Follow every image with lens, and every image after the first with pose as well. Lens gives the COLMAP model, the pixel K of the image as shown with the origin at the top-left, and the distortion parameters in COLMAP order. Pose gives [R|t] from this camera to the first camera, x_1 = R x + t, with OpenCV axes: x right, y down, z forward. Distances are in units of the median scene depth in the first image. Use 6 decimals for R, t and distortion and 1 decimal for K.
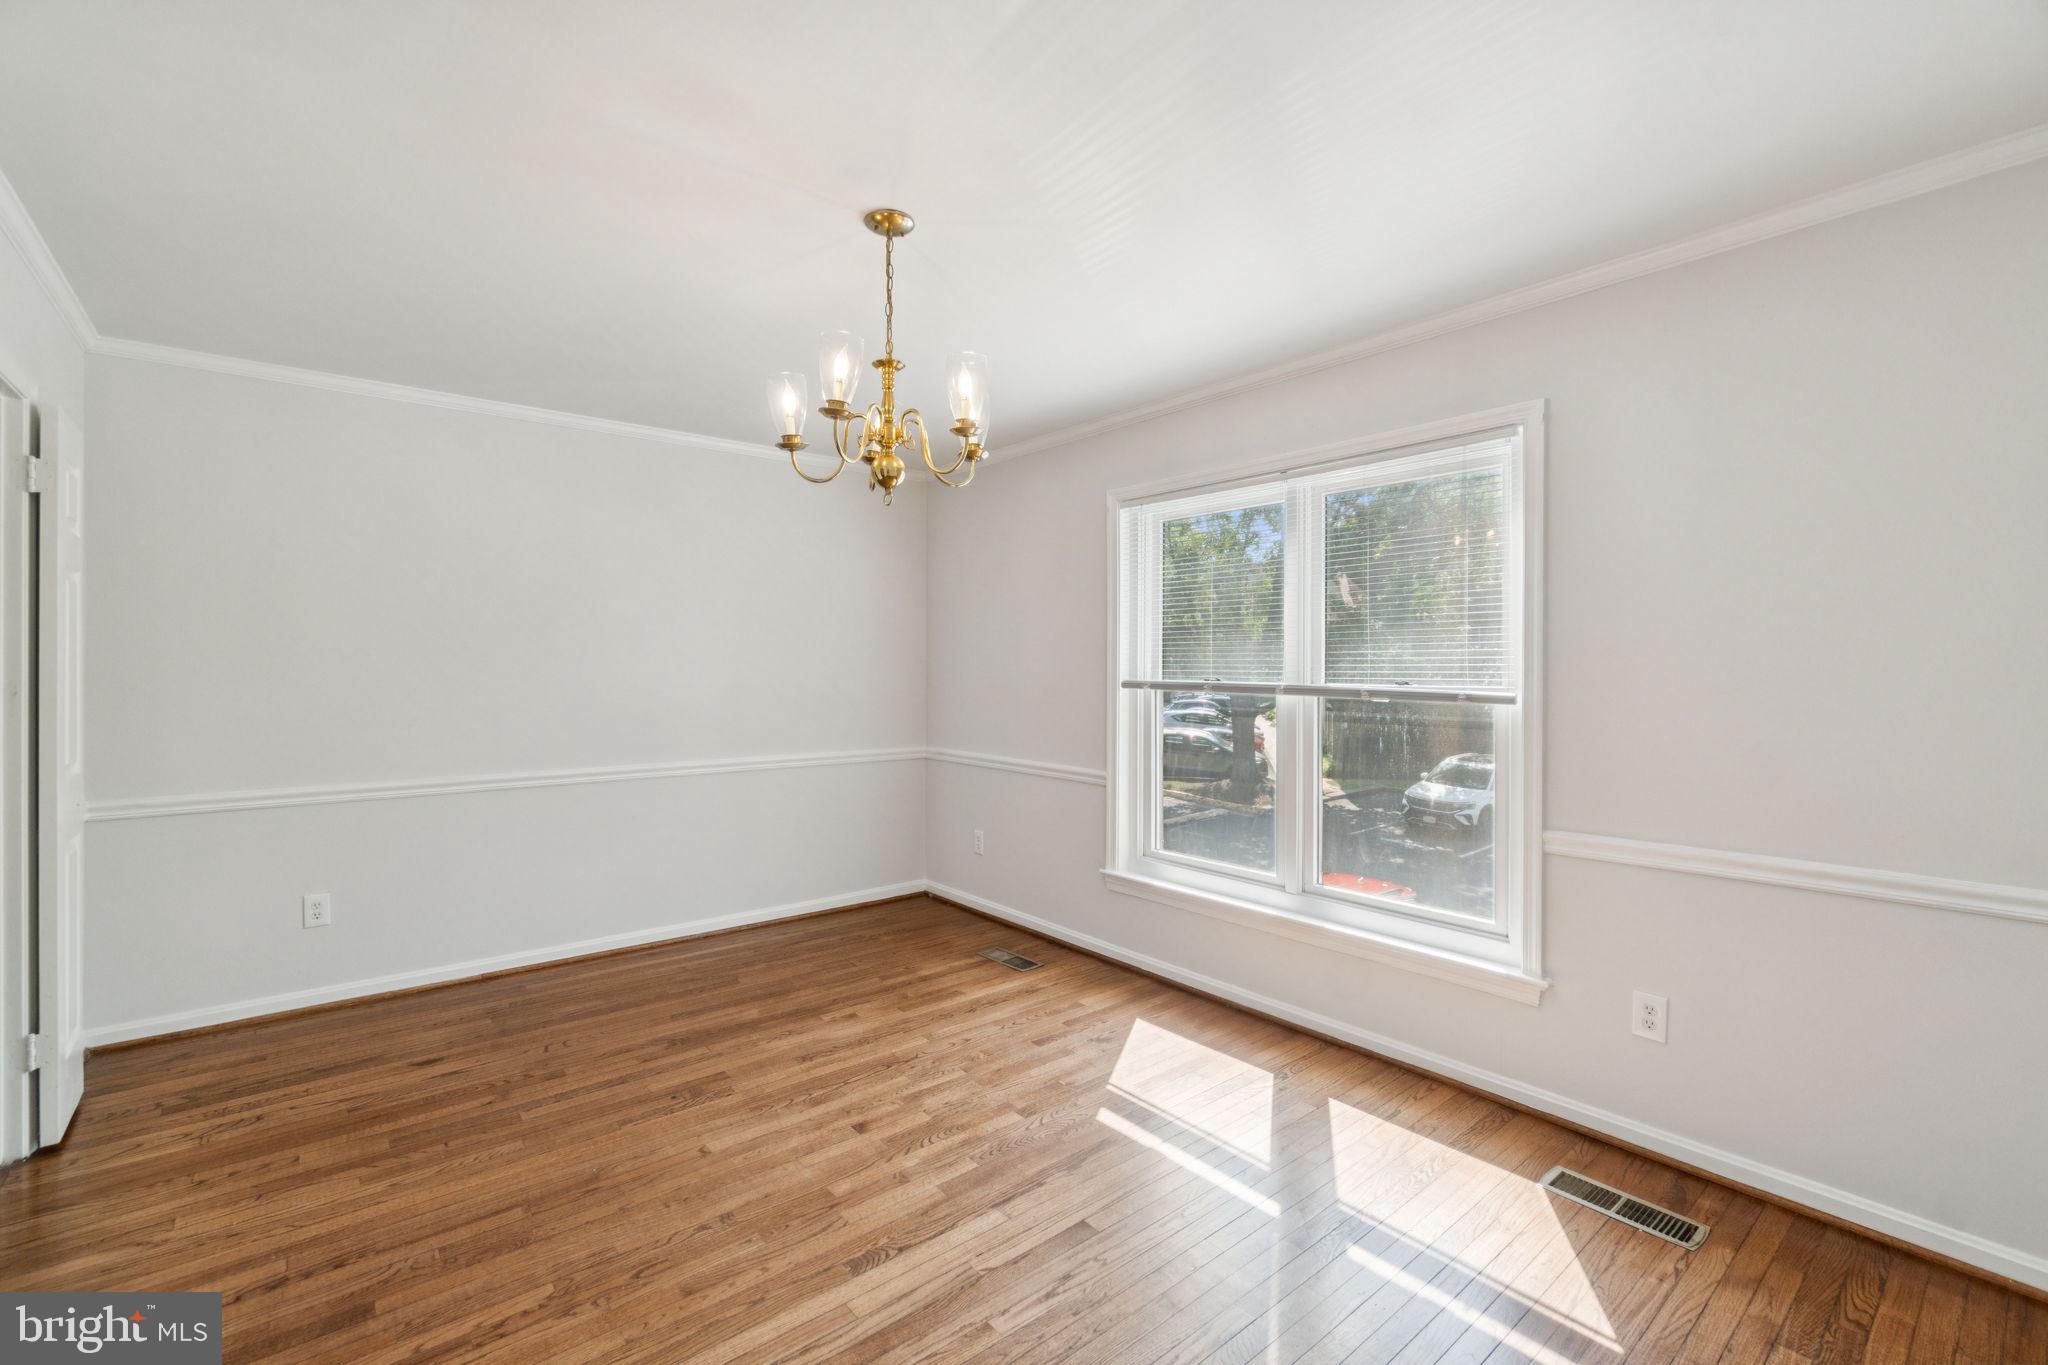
lens RADIAL K [[888.8, 0, 1014.0], [0, 888.8, 676.3], [0, 0, 1]] dist [0.000291, 0.000323]
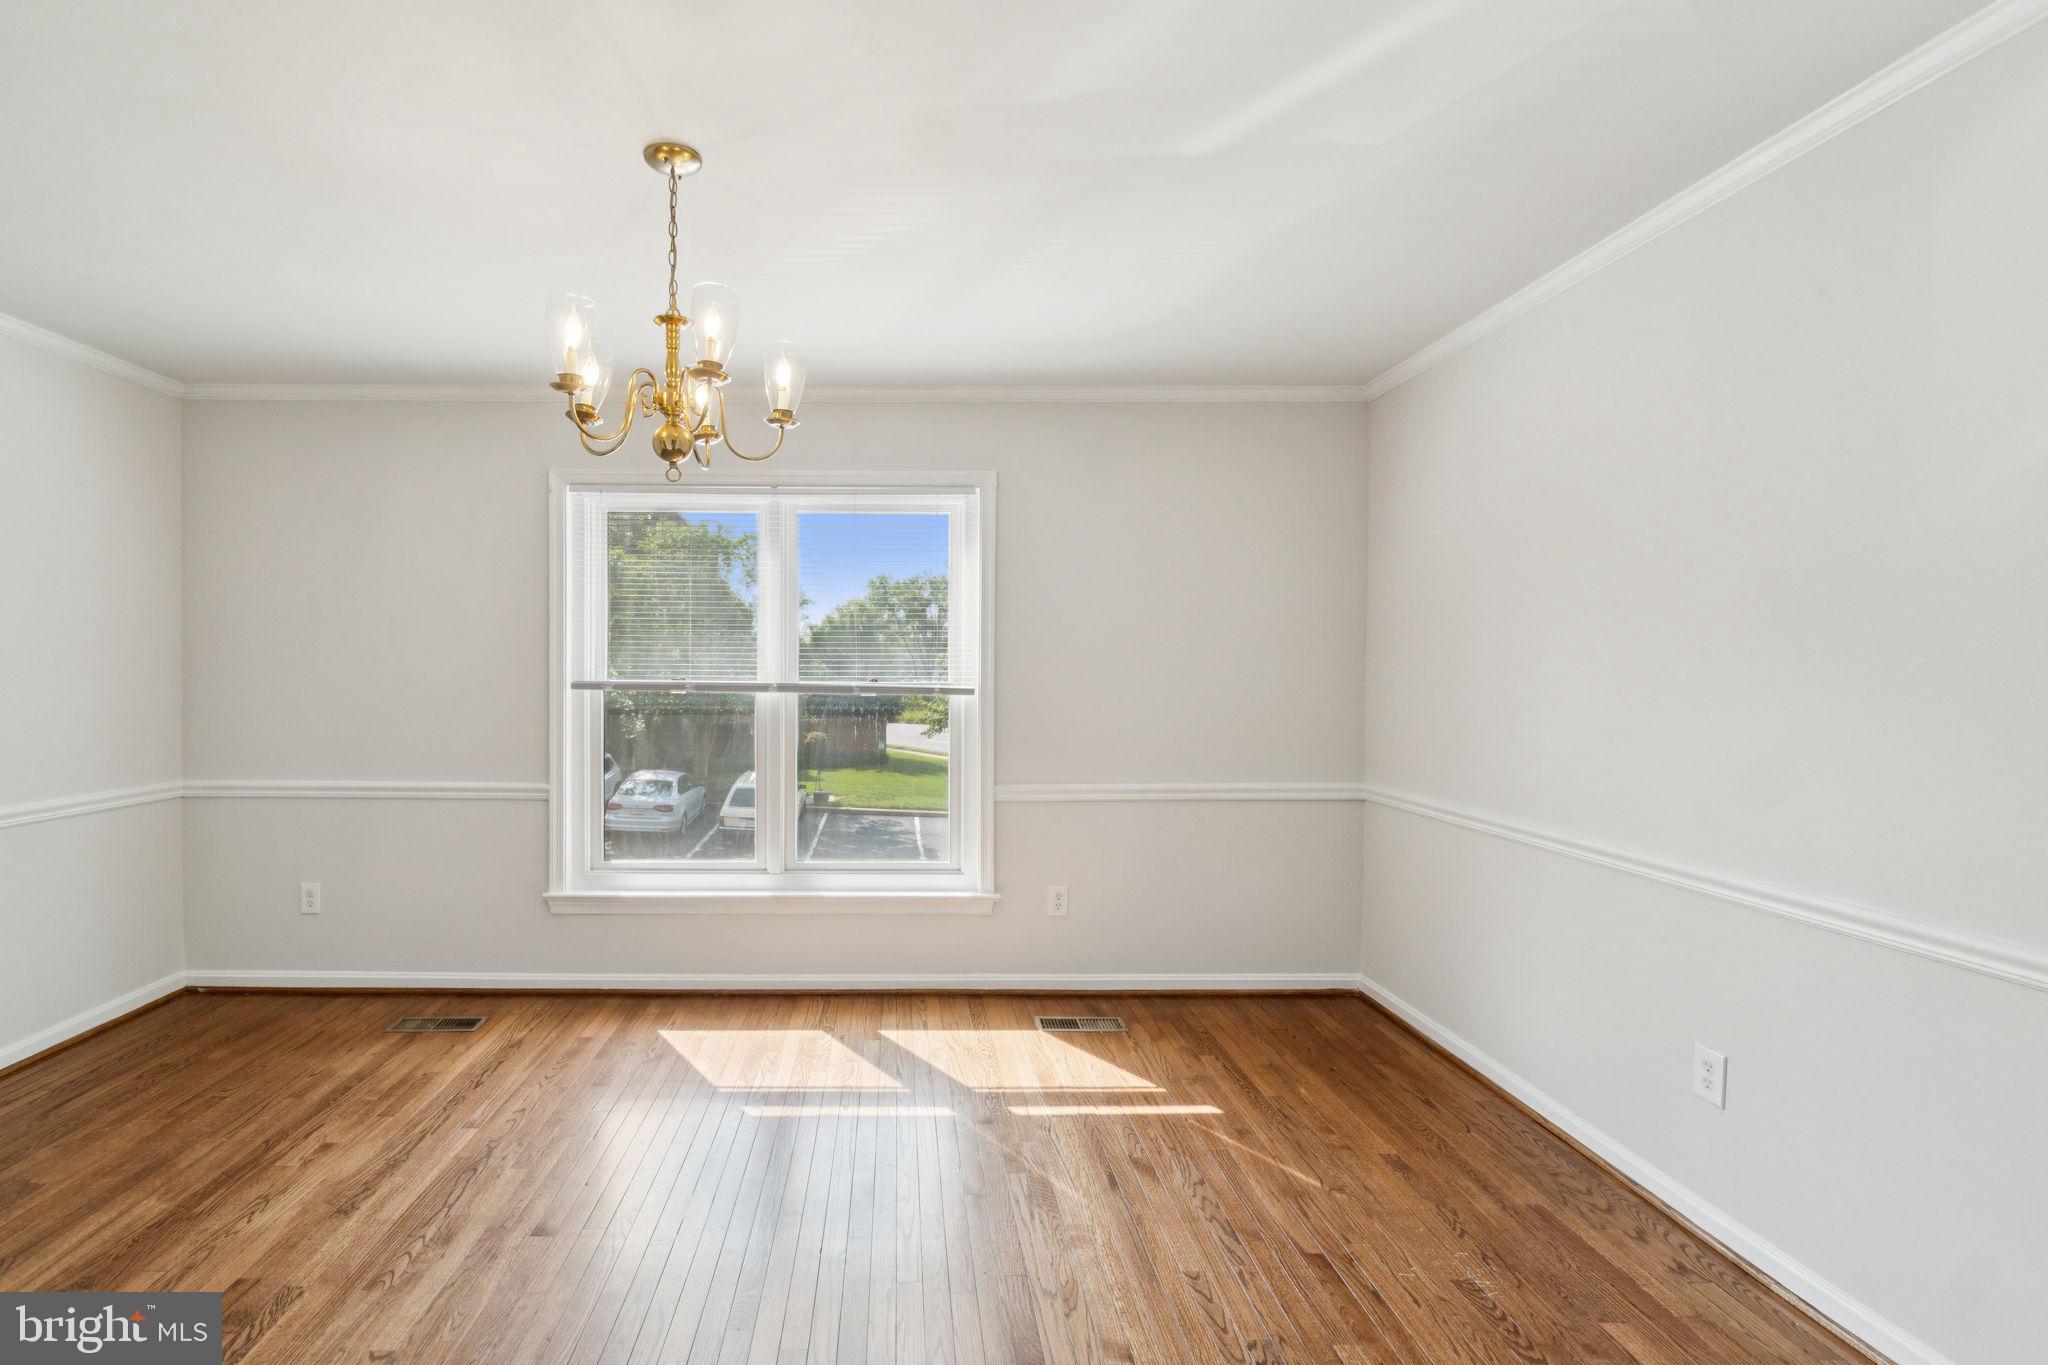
lens RADIAL K [[927.6, 0, 905.3], [0, 927.6, 686.2], [0, 0, 1]] dist [-0.000255, 0.000064]
pose [[0.627070, -0.013382, 0.778848, -0.583513], [0.006506, 0.999908, 0.011942, 0.001388], [-0.778935, -0.002422, 0.627099, 0.199469]]
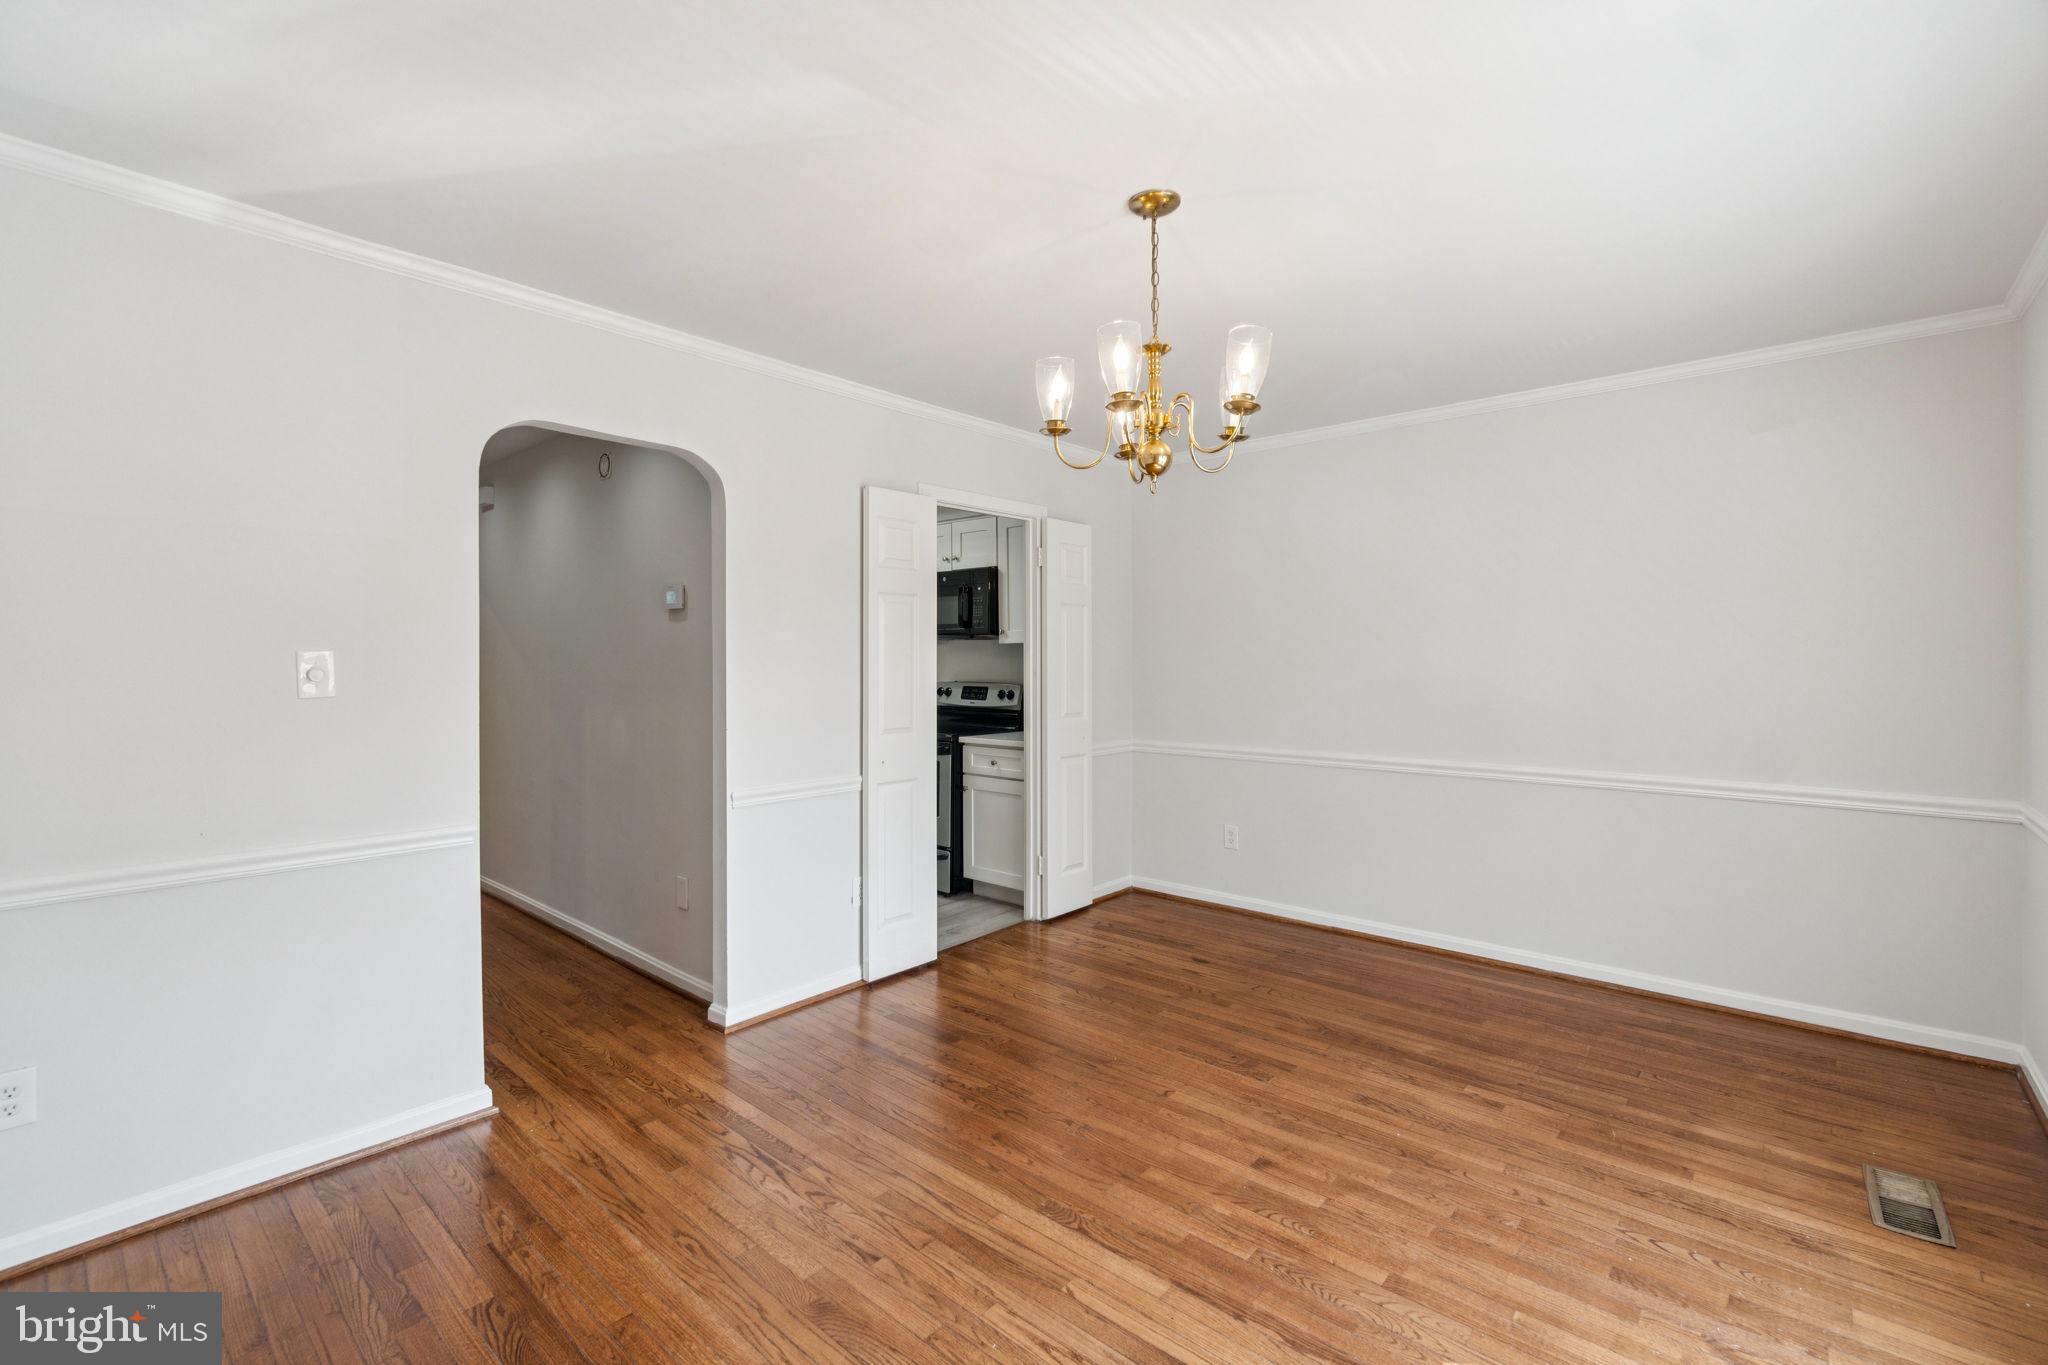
lens RADIAL K [[898.3, 0, 1022.1], [0, 898.3, 663.9], [0, 0, 1]] dist [0.000914, 0.000506]
pose [[0.156076, 0.002849, -0.987741, 0.658572], [-0.006298, 0.999978, 0.001889, -0.004956], [0.987725, 0.005926, 0.156091, 0.575162]]
